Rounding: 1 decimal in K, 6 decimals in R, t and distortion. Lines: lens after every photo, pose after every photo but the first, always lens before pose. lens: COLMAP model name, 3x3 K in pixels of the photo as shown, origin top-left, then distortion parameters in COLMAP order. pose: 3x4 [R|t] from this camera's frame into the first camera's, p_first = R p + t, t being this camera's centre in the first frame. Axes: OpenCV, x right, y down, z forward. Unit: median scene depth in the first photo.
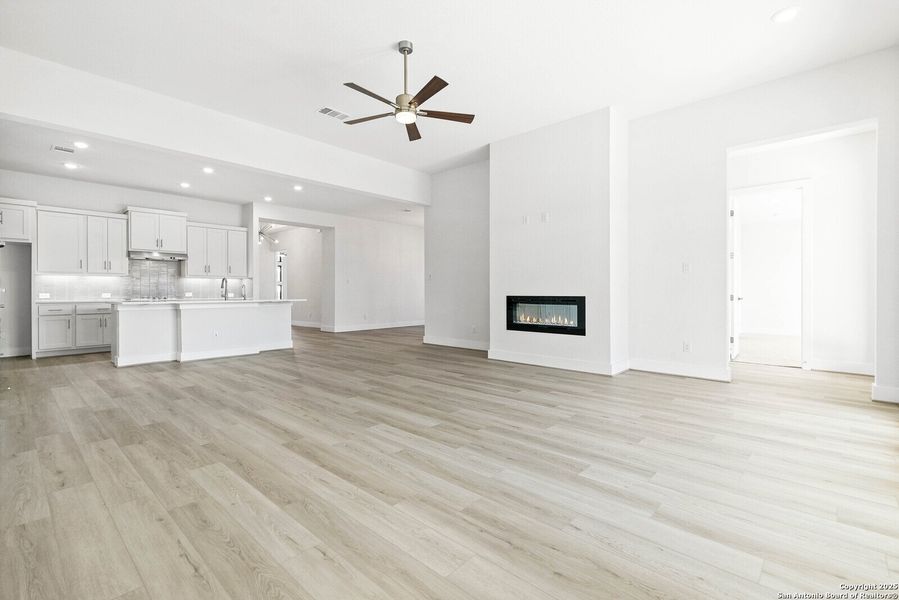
lens RADIAL K [[419.1, 0, 448.4], [0, 419.1, 289.8], [0, 0, 1]] dist [0.000453, 0.000527]
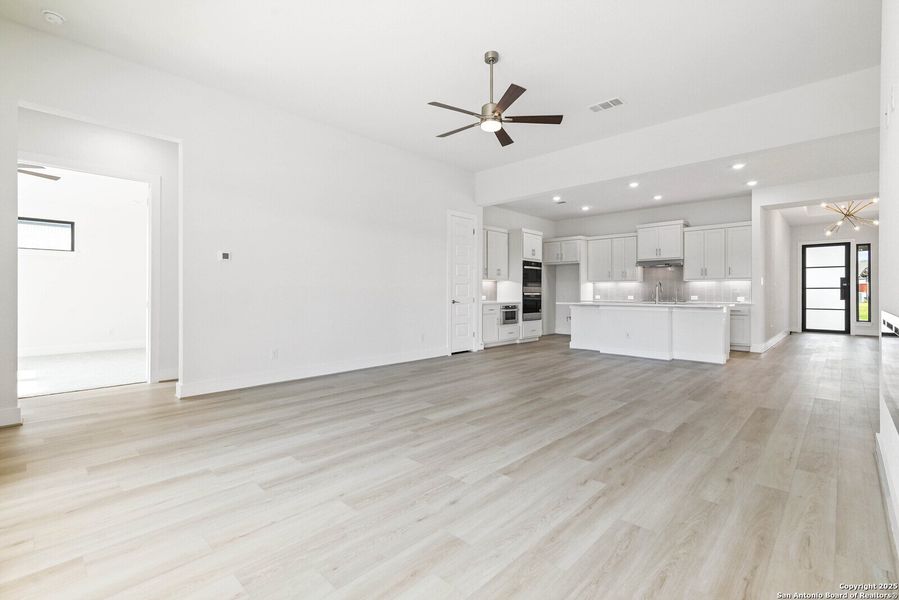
lens RADIAL K [[419.1, 0, 448.4], [0, 419.1, 289.8], [0, 0, 1]] dist [0.000453, 0.000527]
pose [[-0.031793, -0.002099, -0.999492, 1.044678], [0.001772, 0.999996, -0.002157, -0.017049], [0.999493, -0.001840, -0.031789, 1.049715]]
